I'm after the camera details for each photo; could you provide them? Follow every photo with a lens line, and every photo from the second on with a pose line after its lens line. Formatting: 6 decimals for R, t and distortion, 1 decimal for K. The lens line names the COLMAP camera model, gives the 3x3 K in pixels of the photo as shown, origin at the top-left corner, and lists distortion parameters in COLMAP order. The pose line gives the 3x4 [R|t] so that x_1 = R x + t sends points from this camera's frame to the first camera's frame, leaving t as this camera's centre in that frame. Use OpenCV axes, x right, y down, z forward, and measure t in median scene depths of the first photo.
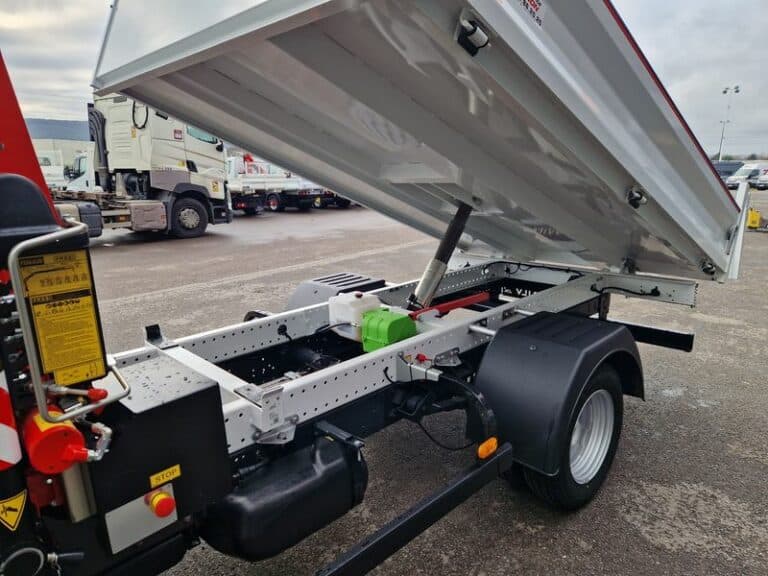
lens RADIAL K [[515.2, 0, 377.5], [0, 515.2, 289.1], [0, 0, 1]] dist [0.042740, -0.015103]
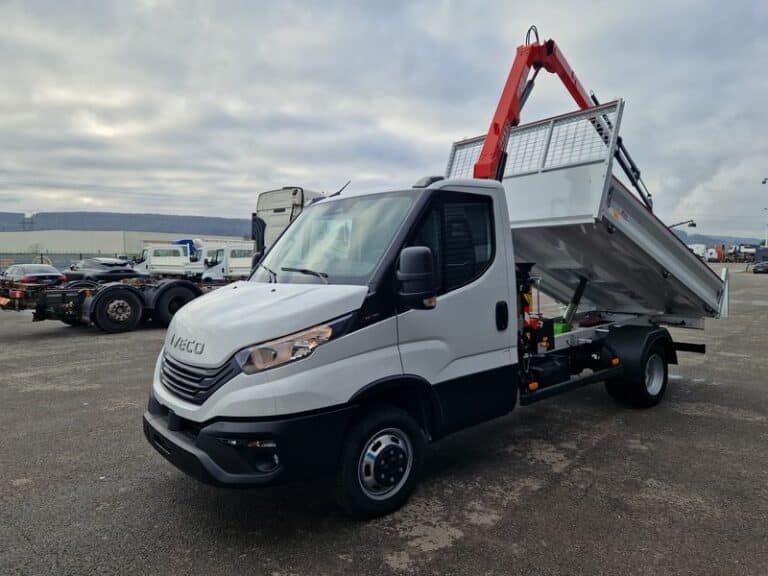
lens RADIAL K [[515.2, 0, 390.9], [0, 515.2, 287.3], [0, 0, 1]] dist [0.042740, -0.015103]
pose [[0.998181, -0.002539, -0.060234, -0.440934], [-0.007425, 0.986330, -0.164612, 0.204172], [0.059829, 0.164760, 0.984517, -1.011724]]
